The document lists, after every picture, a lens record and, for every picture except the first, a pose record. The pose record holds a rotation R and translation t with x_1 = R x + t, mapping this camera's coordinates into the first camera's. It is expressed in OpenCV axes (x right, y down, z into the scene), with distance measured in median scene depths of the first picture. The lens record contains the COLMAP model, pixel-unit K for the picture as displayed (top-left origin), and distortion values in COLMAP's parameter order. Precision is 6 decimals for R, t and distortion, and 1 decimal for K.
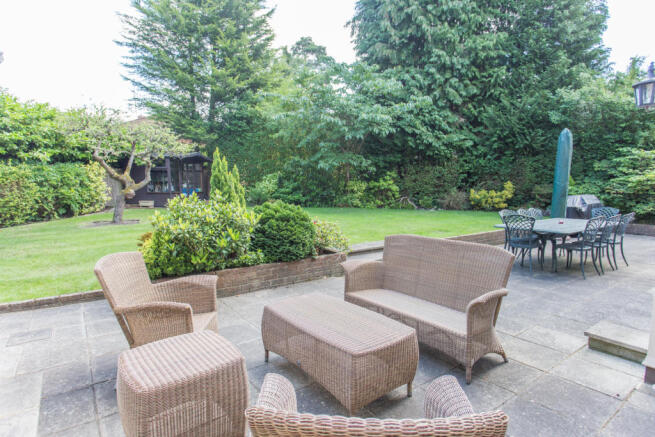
lens RADIAL K [[353.1, 0, 329.1], [0, 353.1, 220.8], [0, 0, 1]] dist [-0.002324, -0.001062]
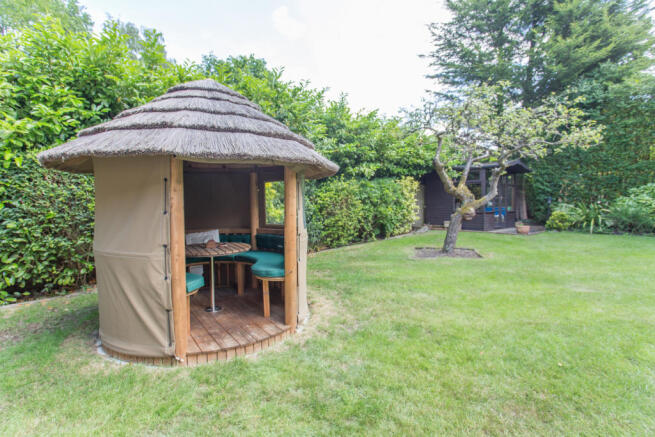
lens RADIAL K [[309.9, 0, 326.9], [0, 309.9, 218.4], [0, 0, 1]] dist [0.000677, 0.000168]
pose [[0.774995, 0.019617, -0.631663, -0.372820], [-0.056496, 0.997667, -0.038332, -0.024780], [0.629438, 0.065394, 0.774295, 0.315217]]
